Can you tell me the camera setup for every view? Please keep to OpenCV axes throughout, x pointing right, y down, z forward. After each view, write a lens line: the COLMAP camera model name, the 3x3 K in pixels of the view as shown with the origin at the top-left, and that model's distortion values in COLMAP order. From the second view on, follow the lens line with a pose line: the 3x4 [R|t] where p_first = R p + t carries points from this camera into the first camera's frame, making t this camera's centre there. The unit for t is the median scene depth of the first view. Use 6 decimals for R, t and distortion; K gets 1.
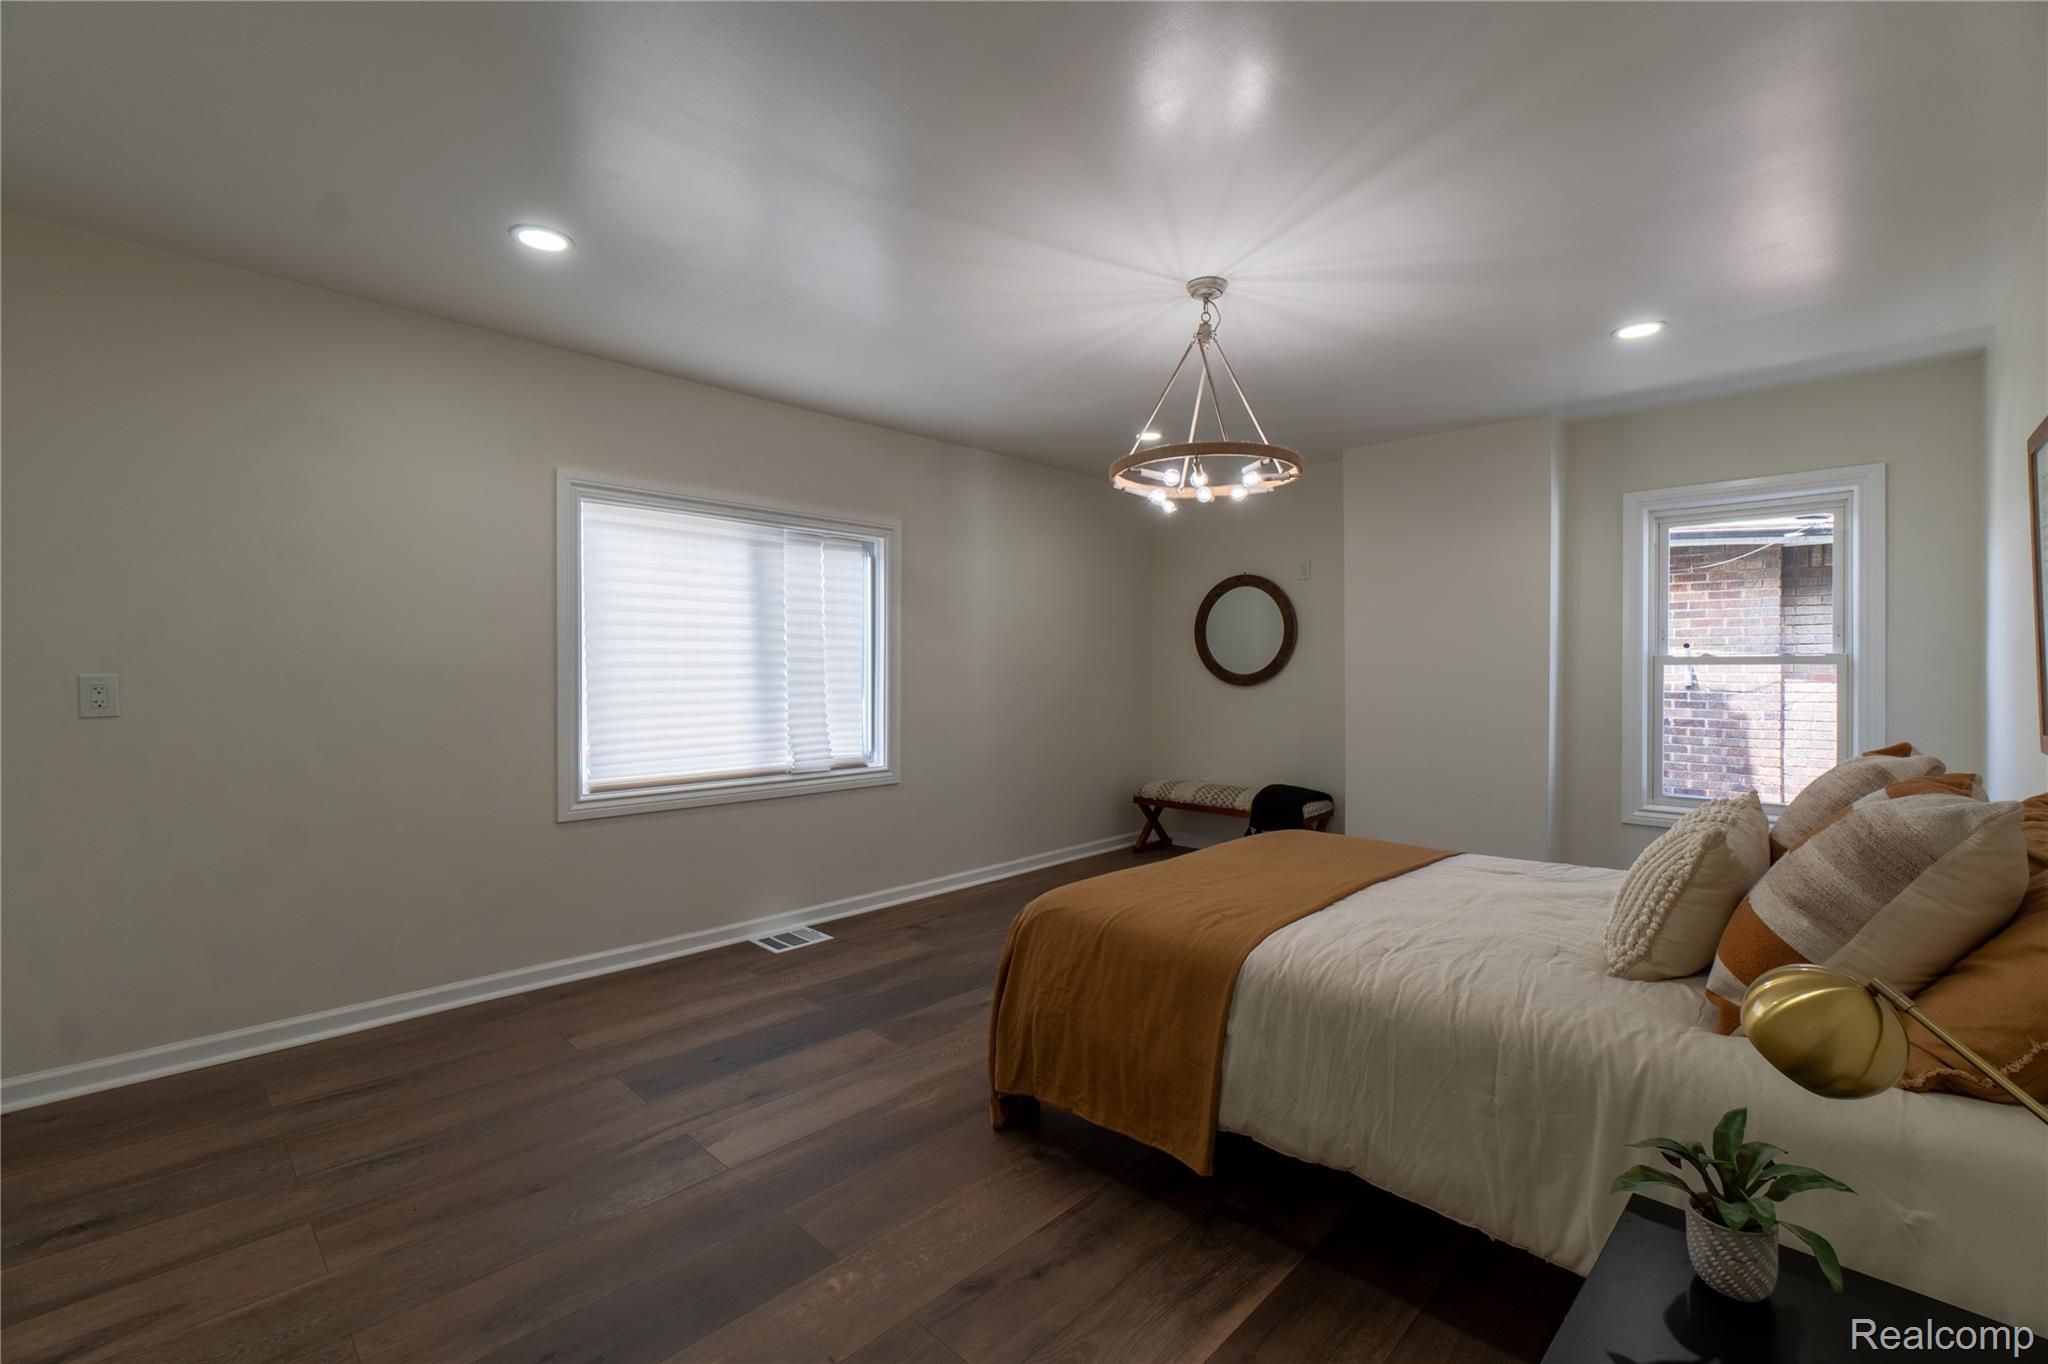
lens RADIAL K [[886.8, 0, 1024.0], [0, 886.8, 682.0], [0, 0, 1]] dist [-0.000223, 0.000104]
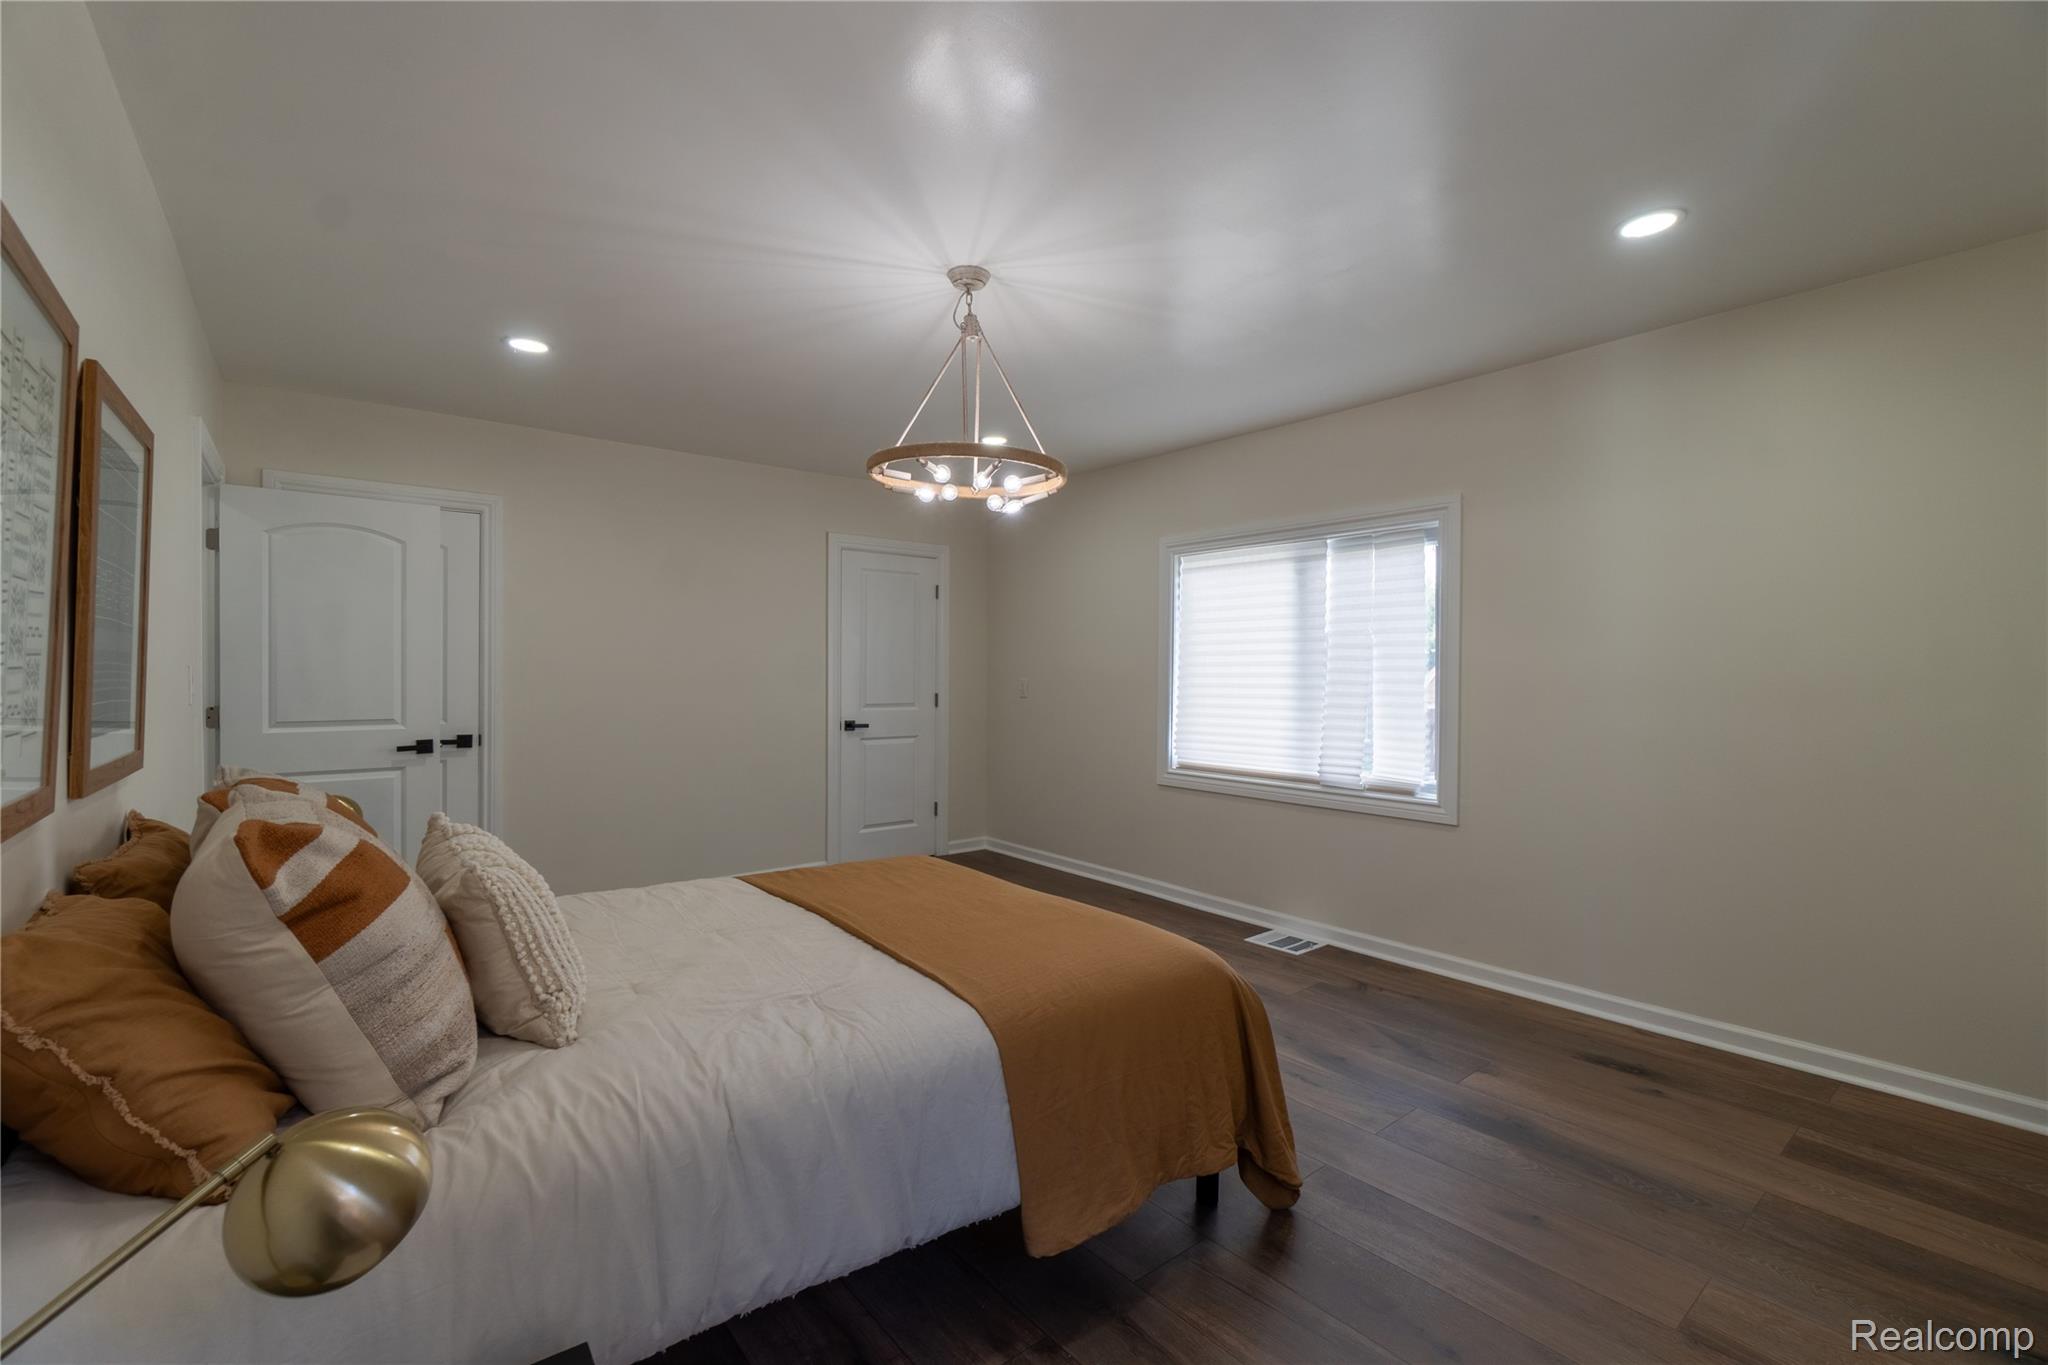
lens RADIAL K [[886.8, 0, 1024.0], [0, 886.8, 682.5], [0, 0, 1]] dist [-0.000223, 0.000104]
pose [[-0.138436, 0.007323, -0.990344, 0.785280], [-0.020462, 0.999738, 0.010252, -0.015007], [0.990160, 0.021684, -0.138250, 0.823663]]
